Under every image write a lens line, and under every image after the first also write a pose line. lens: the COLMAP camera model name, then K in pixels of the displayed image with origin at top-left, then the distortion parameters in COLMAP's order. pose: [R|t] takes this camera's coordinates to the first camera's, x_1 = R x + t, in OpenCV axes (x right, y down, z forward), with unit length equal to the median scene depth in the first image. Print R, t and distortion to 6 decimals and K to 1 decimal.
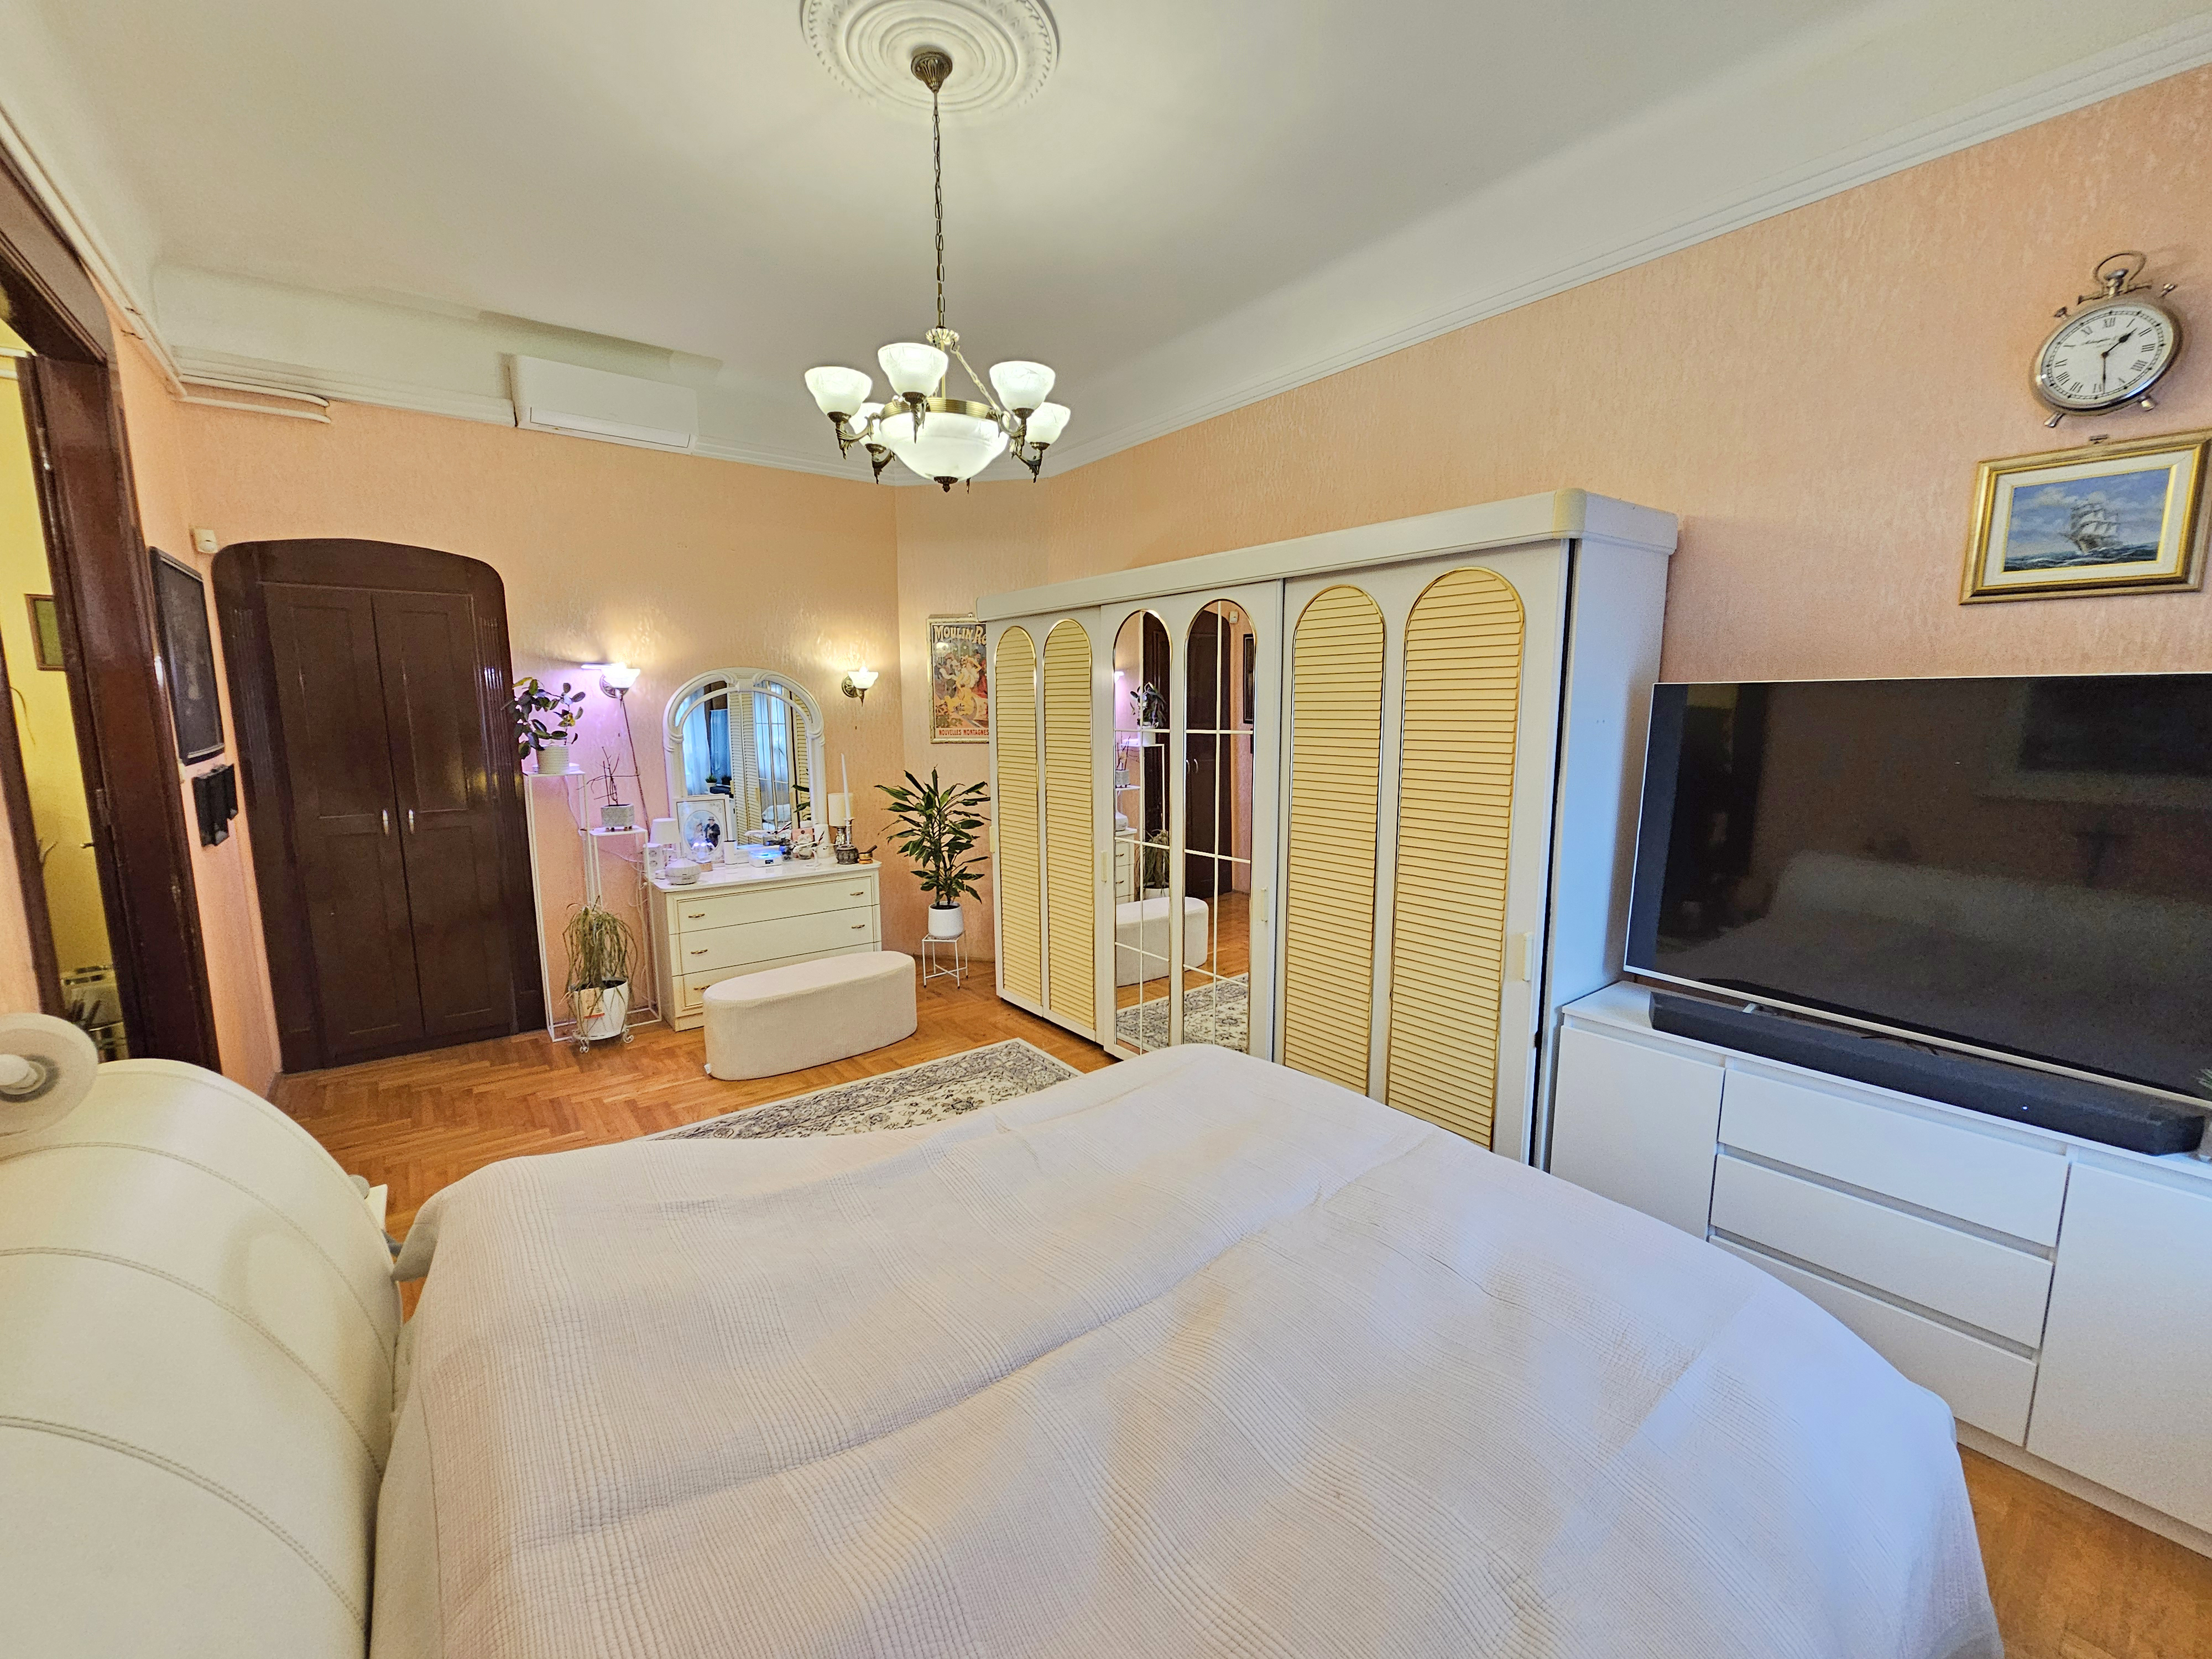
lens RADIAL K [[904.7, 0, 1102.4], [0, 904.7, 829.3], [0, 0, 1]] dist [-0.000131, -0.000405]
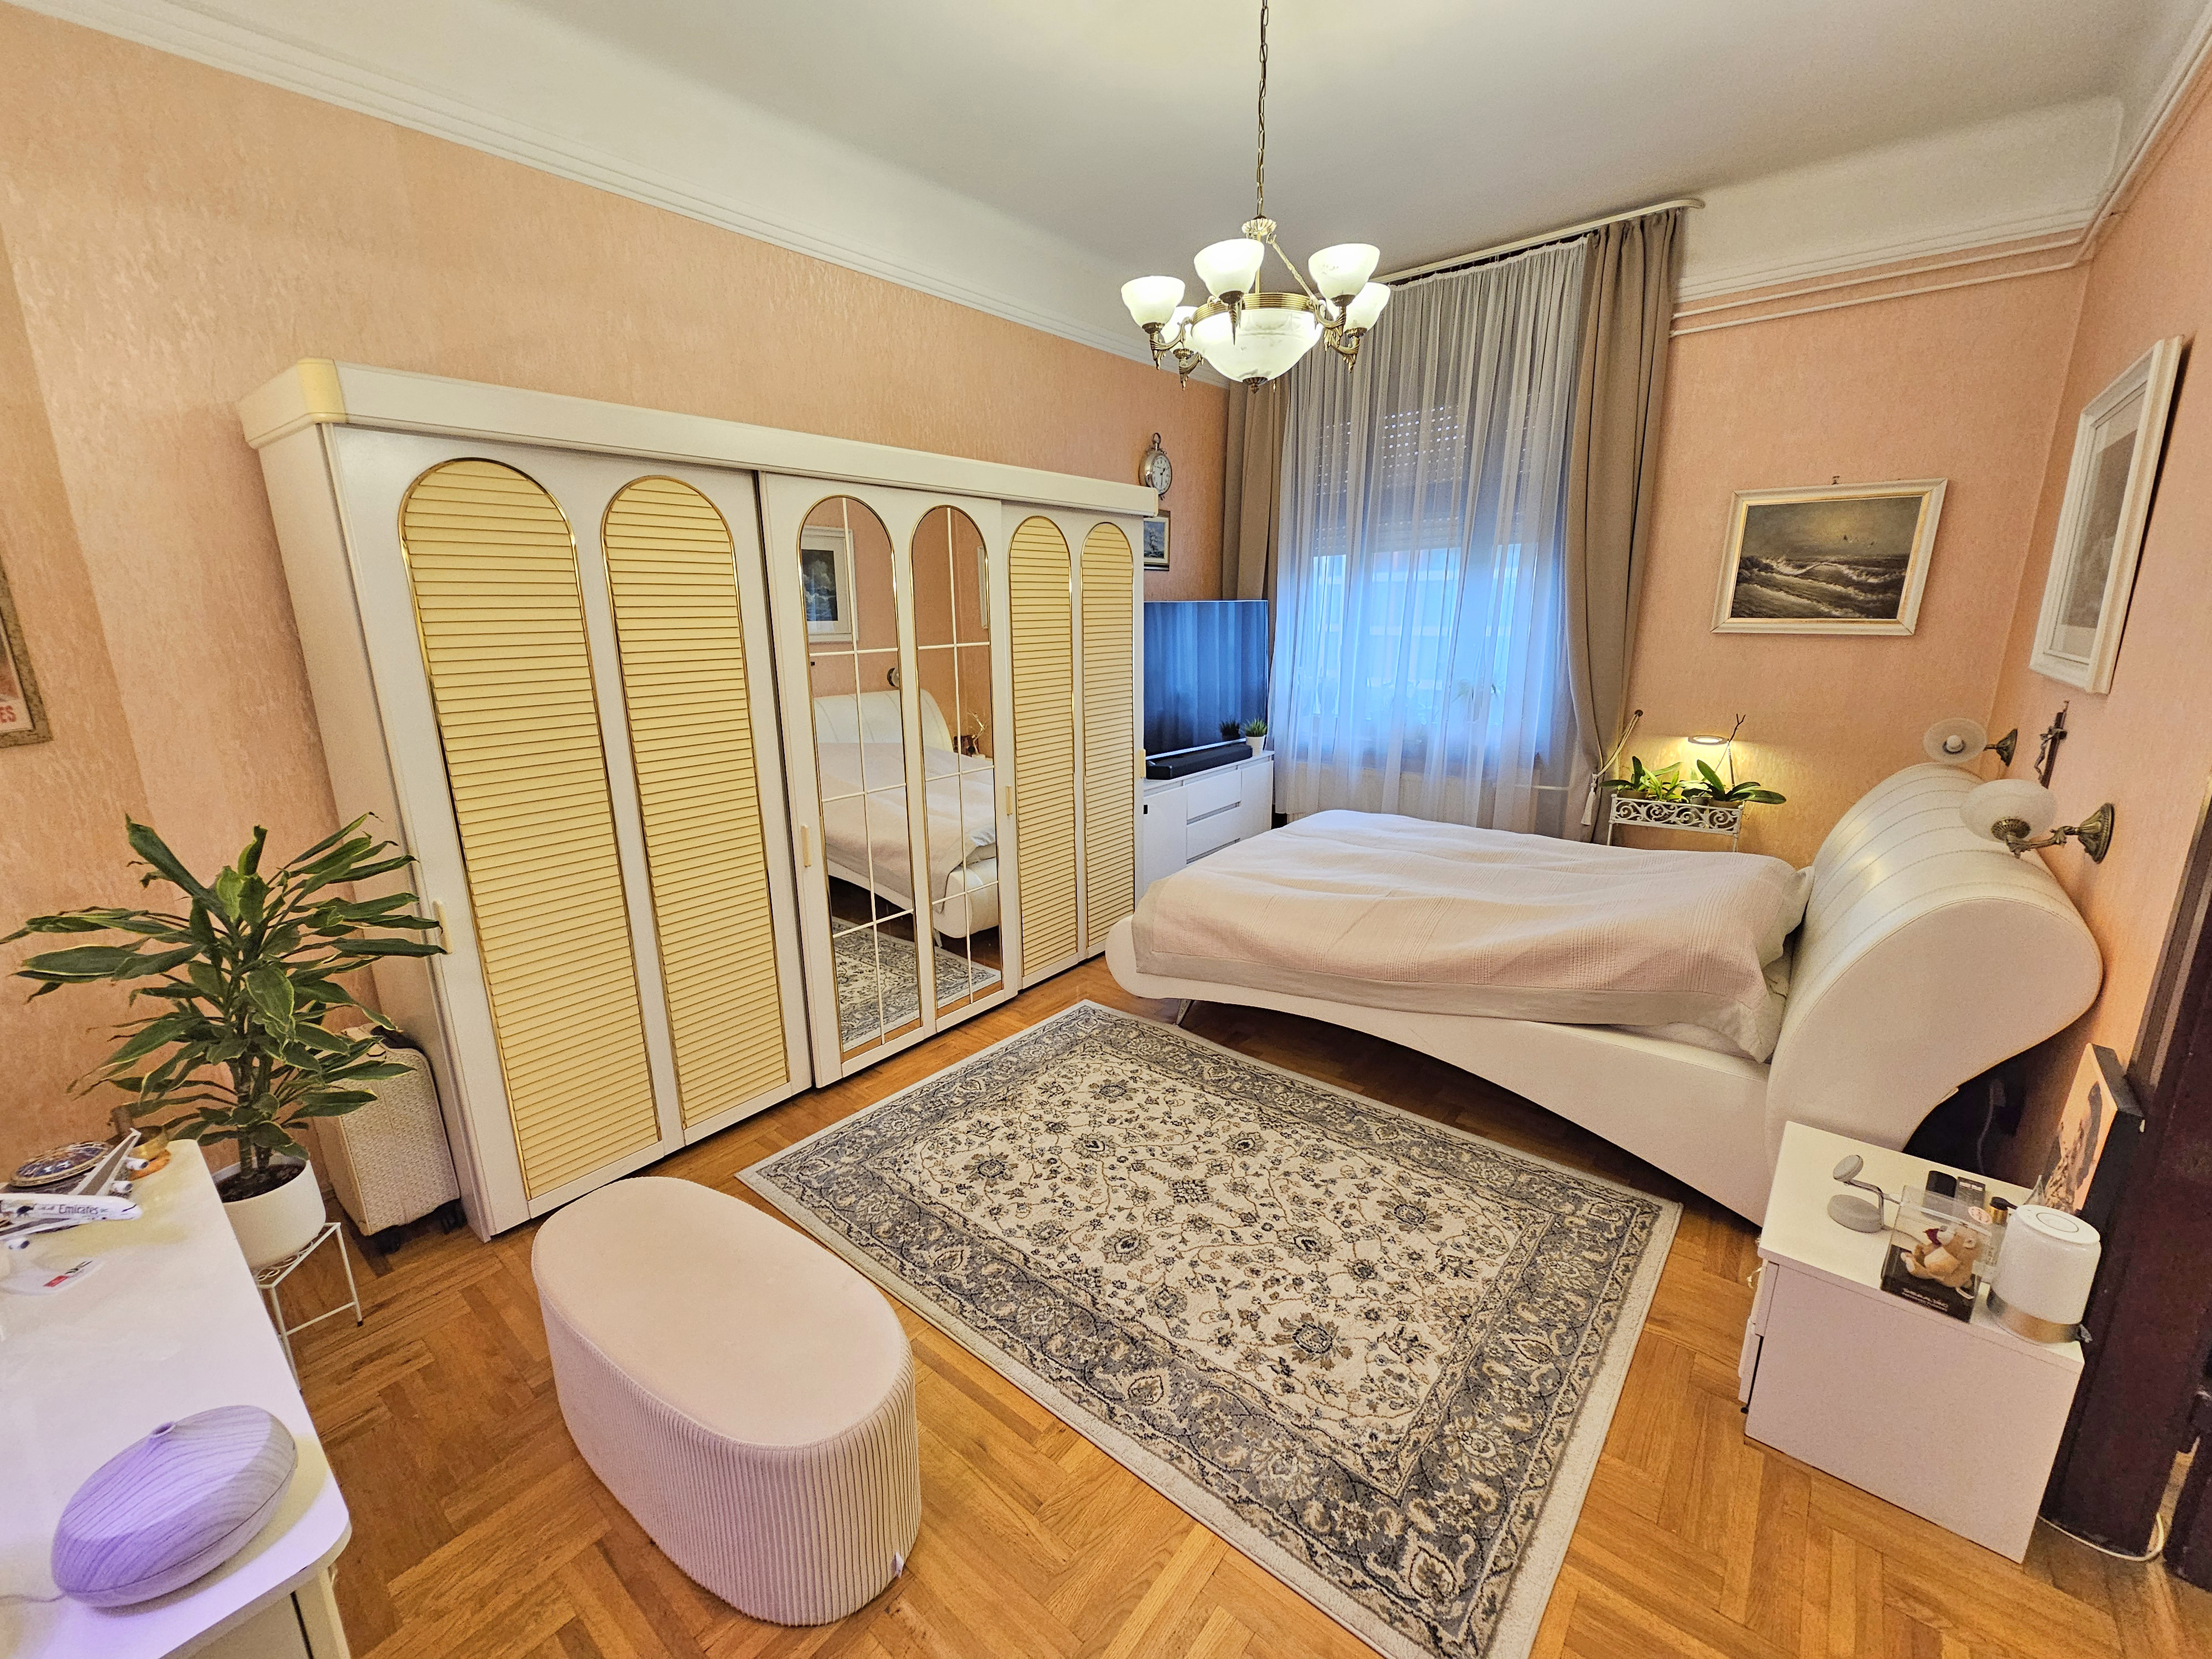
lens RADIAL K [[904.7, 0, 1098.7], [0, 904.7, 832.7], [0, 0, 1]] dist [-0.000131, -0.000405]
pose [[-0.229682, -0.209859, 0.950371, -0.830816], [0.160622, 0.954914, 0.249681, -0.122281], [-0.959920, 0.209998, -0.185619, 1.025424]]
